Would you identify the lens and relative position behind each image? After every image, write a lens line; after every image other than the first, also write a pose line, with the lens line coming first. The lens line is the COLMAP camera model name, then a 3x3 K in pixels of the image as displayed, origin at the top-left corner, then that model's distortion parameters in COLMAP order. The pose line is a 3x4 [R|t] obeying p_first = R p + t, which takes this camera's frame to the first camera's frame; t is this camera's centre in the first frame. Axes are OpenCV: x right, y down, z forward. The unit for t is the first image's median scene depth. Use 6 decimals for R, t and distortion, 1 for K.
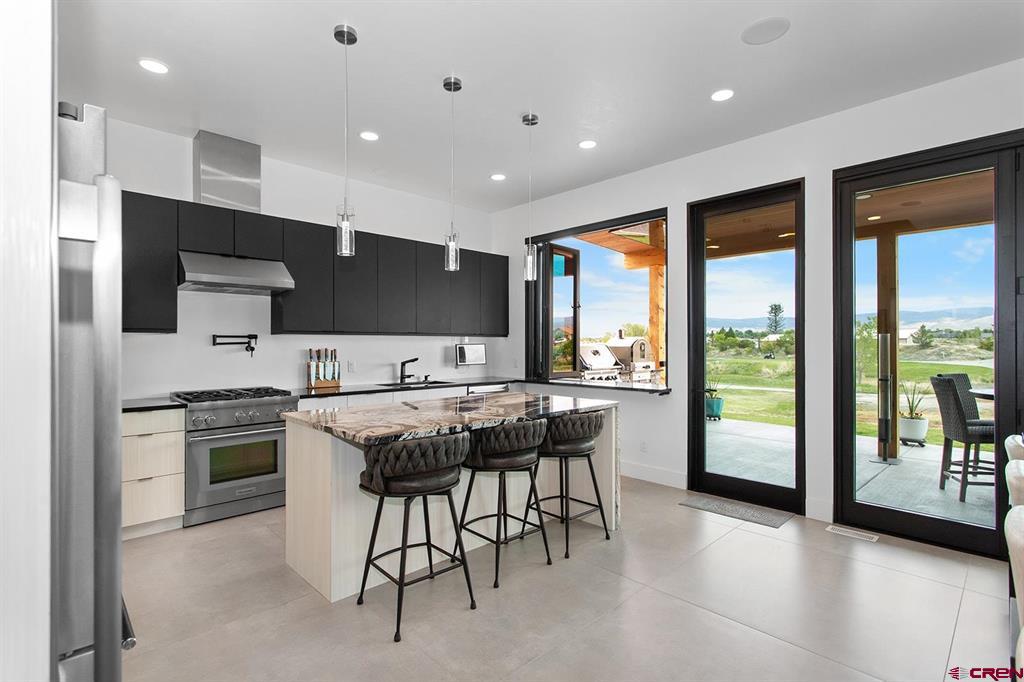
lens RADIAL K [[484.6, 0, 514.1], [0, 484.6, 344.1], [0, 0, 1]] dist [-0.002074, 0.000015]
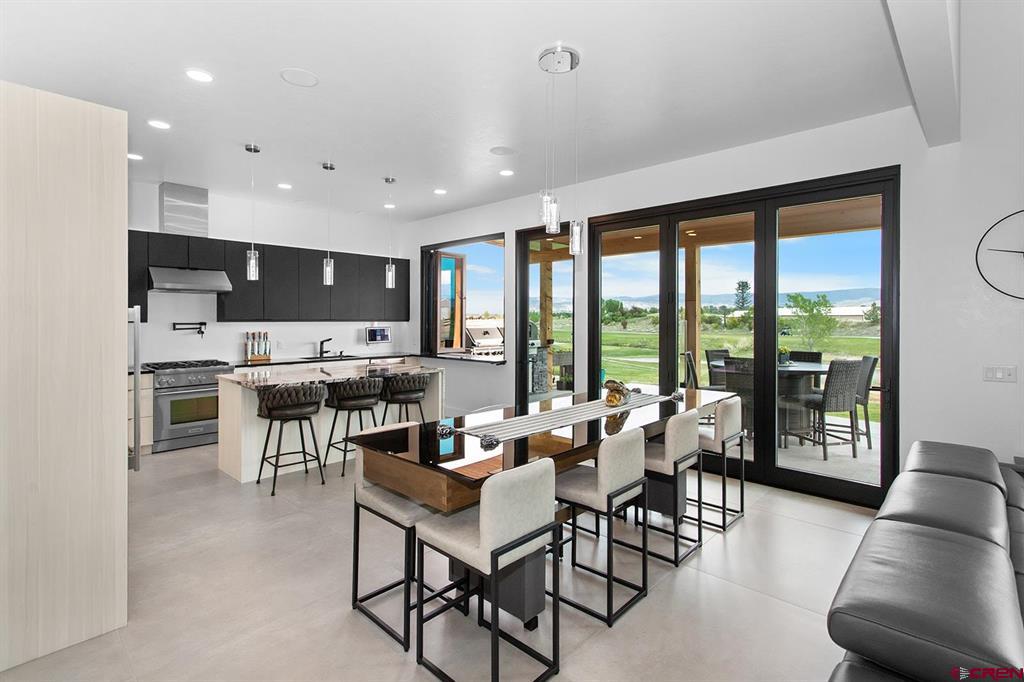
lens RADIAL K [[486.9, 0, 514.3], [0, 486.9, 320.7], [0, 0, 1]] dist [-0.000559, 0.000198]
pose [[0.998991, 0.002195, 0.044862, 0.275023], [-0.002359, 0.999991, 0.003595, -0.028961], [-0.044854, -0.003697, 0.998987, -0.413820]]
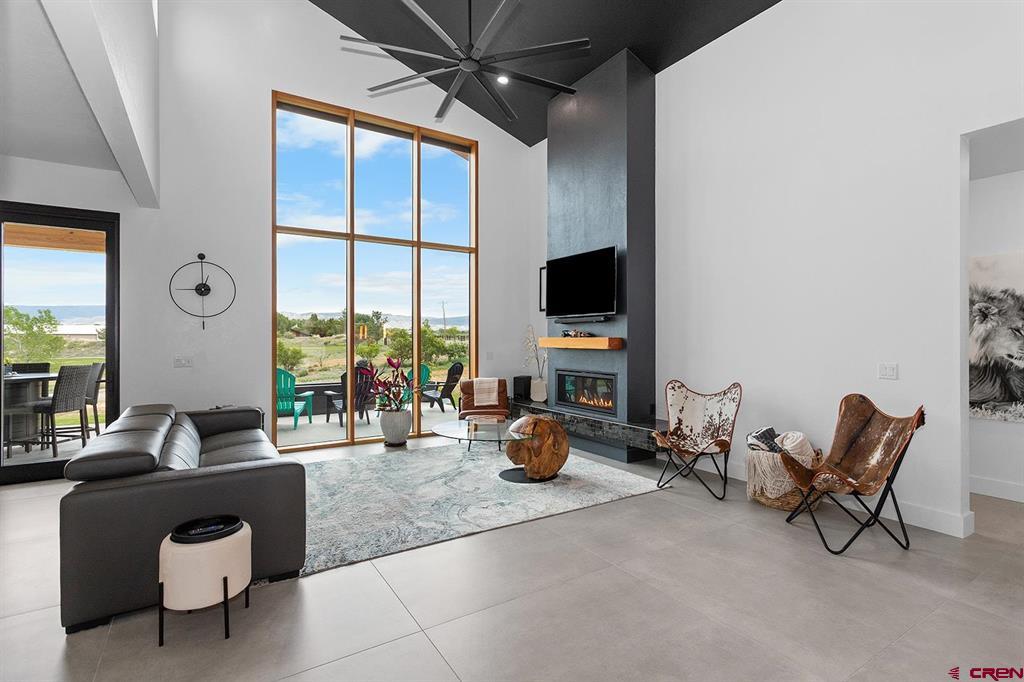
lens RADIAL K [[490.6, 0, 517.8], [0, 490.6, 338.8], [0, 0, 1]] dist [0.002313, -0.000066]
pose [[0.194567, 0.002348, 0.980886, 0.049586], [-0.000285, 0.999997, -0.002337, -0.002975], [-0.980889, 0.000175, 0.194567, -0.716291]]
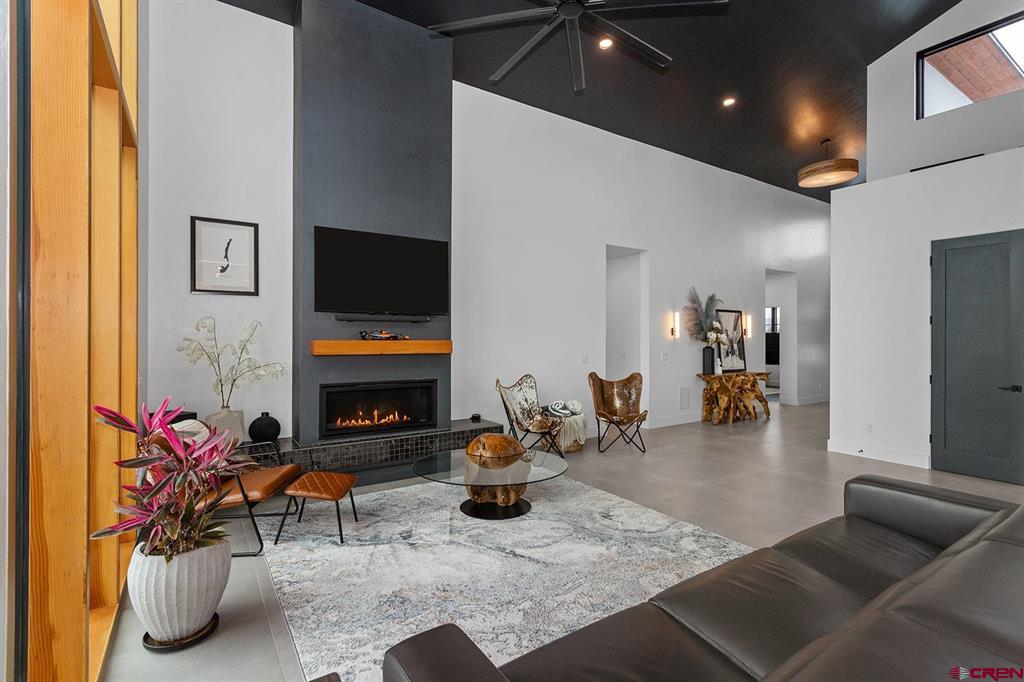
lens RADIAL K [[484.4, 0, 517.4], [0, 484.4, 331.9], [0, 0, 1]] dist [0.002065, 0.000611]
pose [[-0.984408, 0.001400, 0.175897, 0.879274], [-0.000828, 0.999920, -0.012592, -0.013774], [-0.175900, -0.012541, -0.984328, 0.292936]]
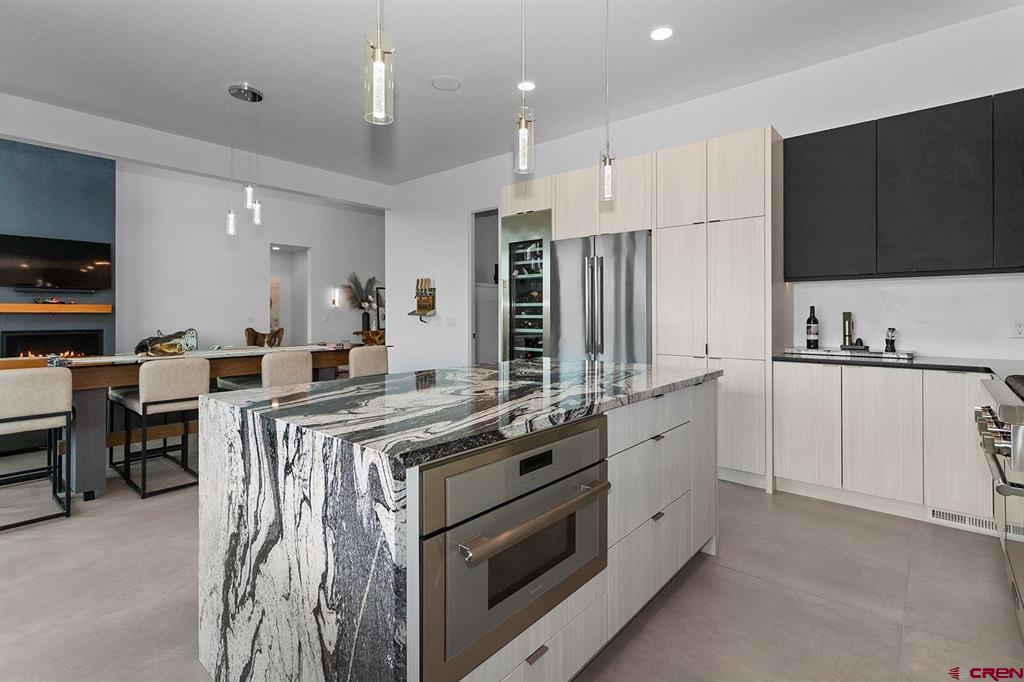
lens RADIAL K [[492.1, 0, 522.4], [0, 492.1, 314.5], [0, 0, 1]] dist [-0.000695, 0.000189]
pose [[-0.994742, 0.003752, -0.102345, -0.038704], [0.003842, 0.999992, -0.000689, 0.031057], [0.102342, -0.001078, -0.994749, 1.134338]]
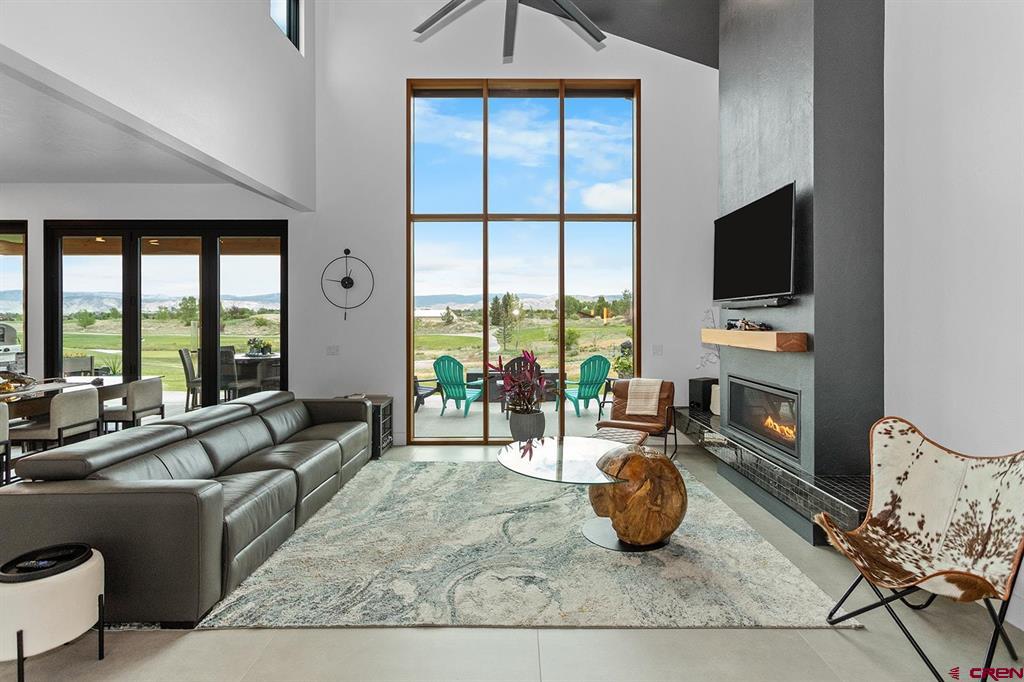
lens RADIAL K [[487.1, 0, 518.0], [0, 487.1, 318.8], [0, 0, 1]] dist [0.004262, 0.000728]
pose [[0.693100, 0.001668, 0.720840, 0.449203], [0.000991, 0.999994, -0.003267, -0.026112], [-0.720841, 0.002979, 0.693094, -0.915156]]
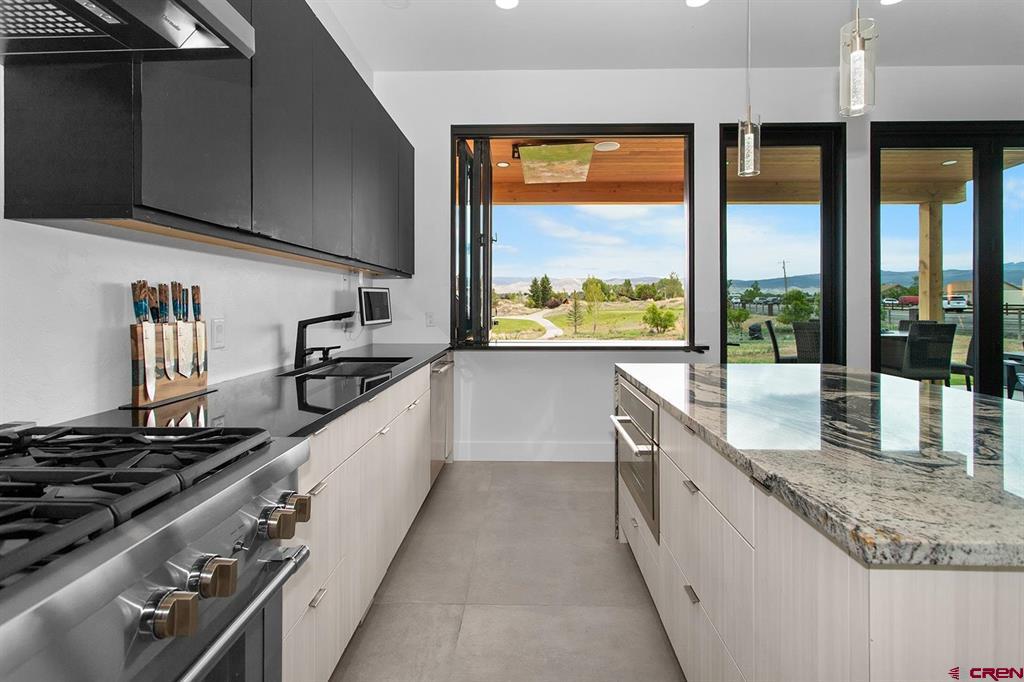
lens RADIAL K [[493.8, 0, 513.4], [0, 493.8, 302.7], [0, 0, 1]] dist [0.000364, 0.000189]
pose [[0.710753, 0.004776, 0.703426, -0.476515], [-0.004300, 0.999988, -0.002444, 0.023431], [-0.703429, -0.001288, 0.710765, 0.609538]]
